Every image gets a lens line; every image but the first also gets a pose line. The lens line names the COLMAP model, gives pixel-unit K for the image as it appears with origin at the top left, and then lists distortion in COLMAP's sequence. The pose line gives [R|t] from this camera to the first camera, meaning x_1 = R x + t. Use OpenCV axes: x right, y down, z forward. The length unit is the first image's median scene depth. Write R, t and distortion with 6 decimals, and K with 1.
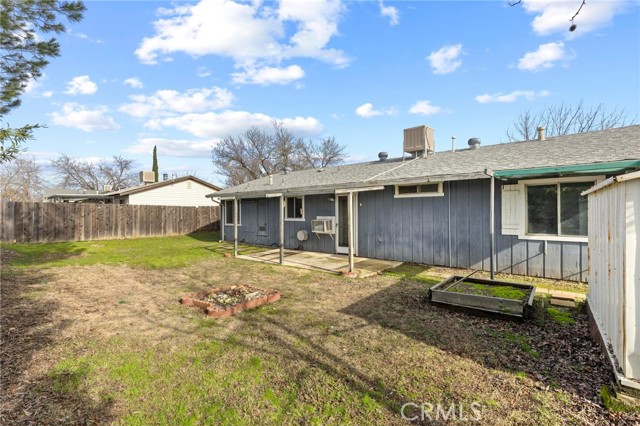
lens RADIAL K [[290.2, 0, 321.9], [0, 290.2, 213.9], [0, 0, 1]] dist [0.010478, -0.000476]
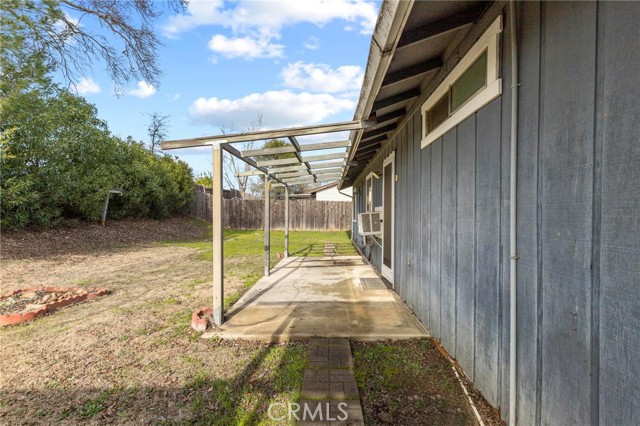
lens RADIAL K [[290.2, 0, 321.9], [0, 290.2, 213.9], [0, 0, 1]] dist [0.010478, -0.000476]
pose [[0.627022, 0.008027, -0.778960, 0.387322], [-0.007684, 0.999962, 0.004119, 0.021594], [0.778963, 0.003402, 0.627060, 0.578134]]
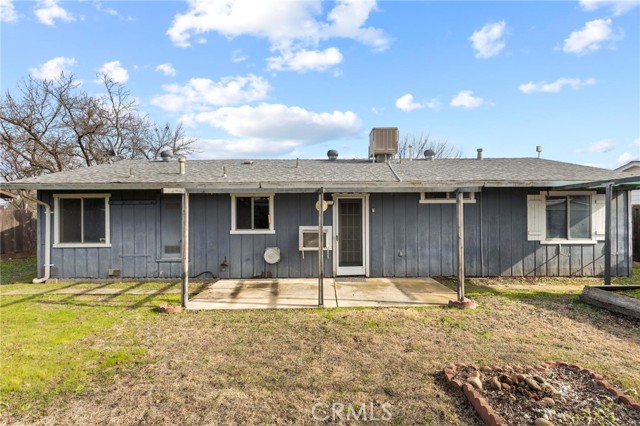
lens RADIAL K [[290.2, 0, 321.9], [0, 290.2, 213.9], [0, 0, 1]] dist [0.010478, -0.000476]
pose [[0.759313, 0.013226, 0.650591, -0.452058], [0.005183, 0.999639, -0.026371, -0.002362], [-0.650705, 0.023396, 0.758970, 0.458011]]
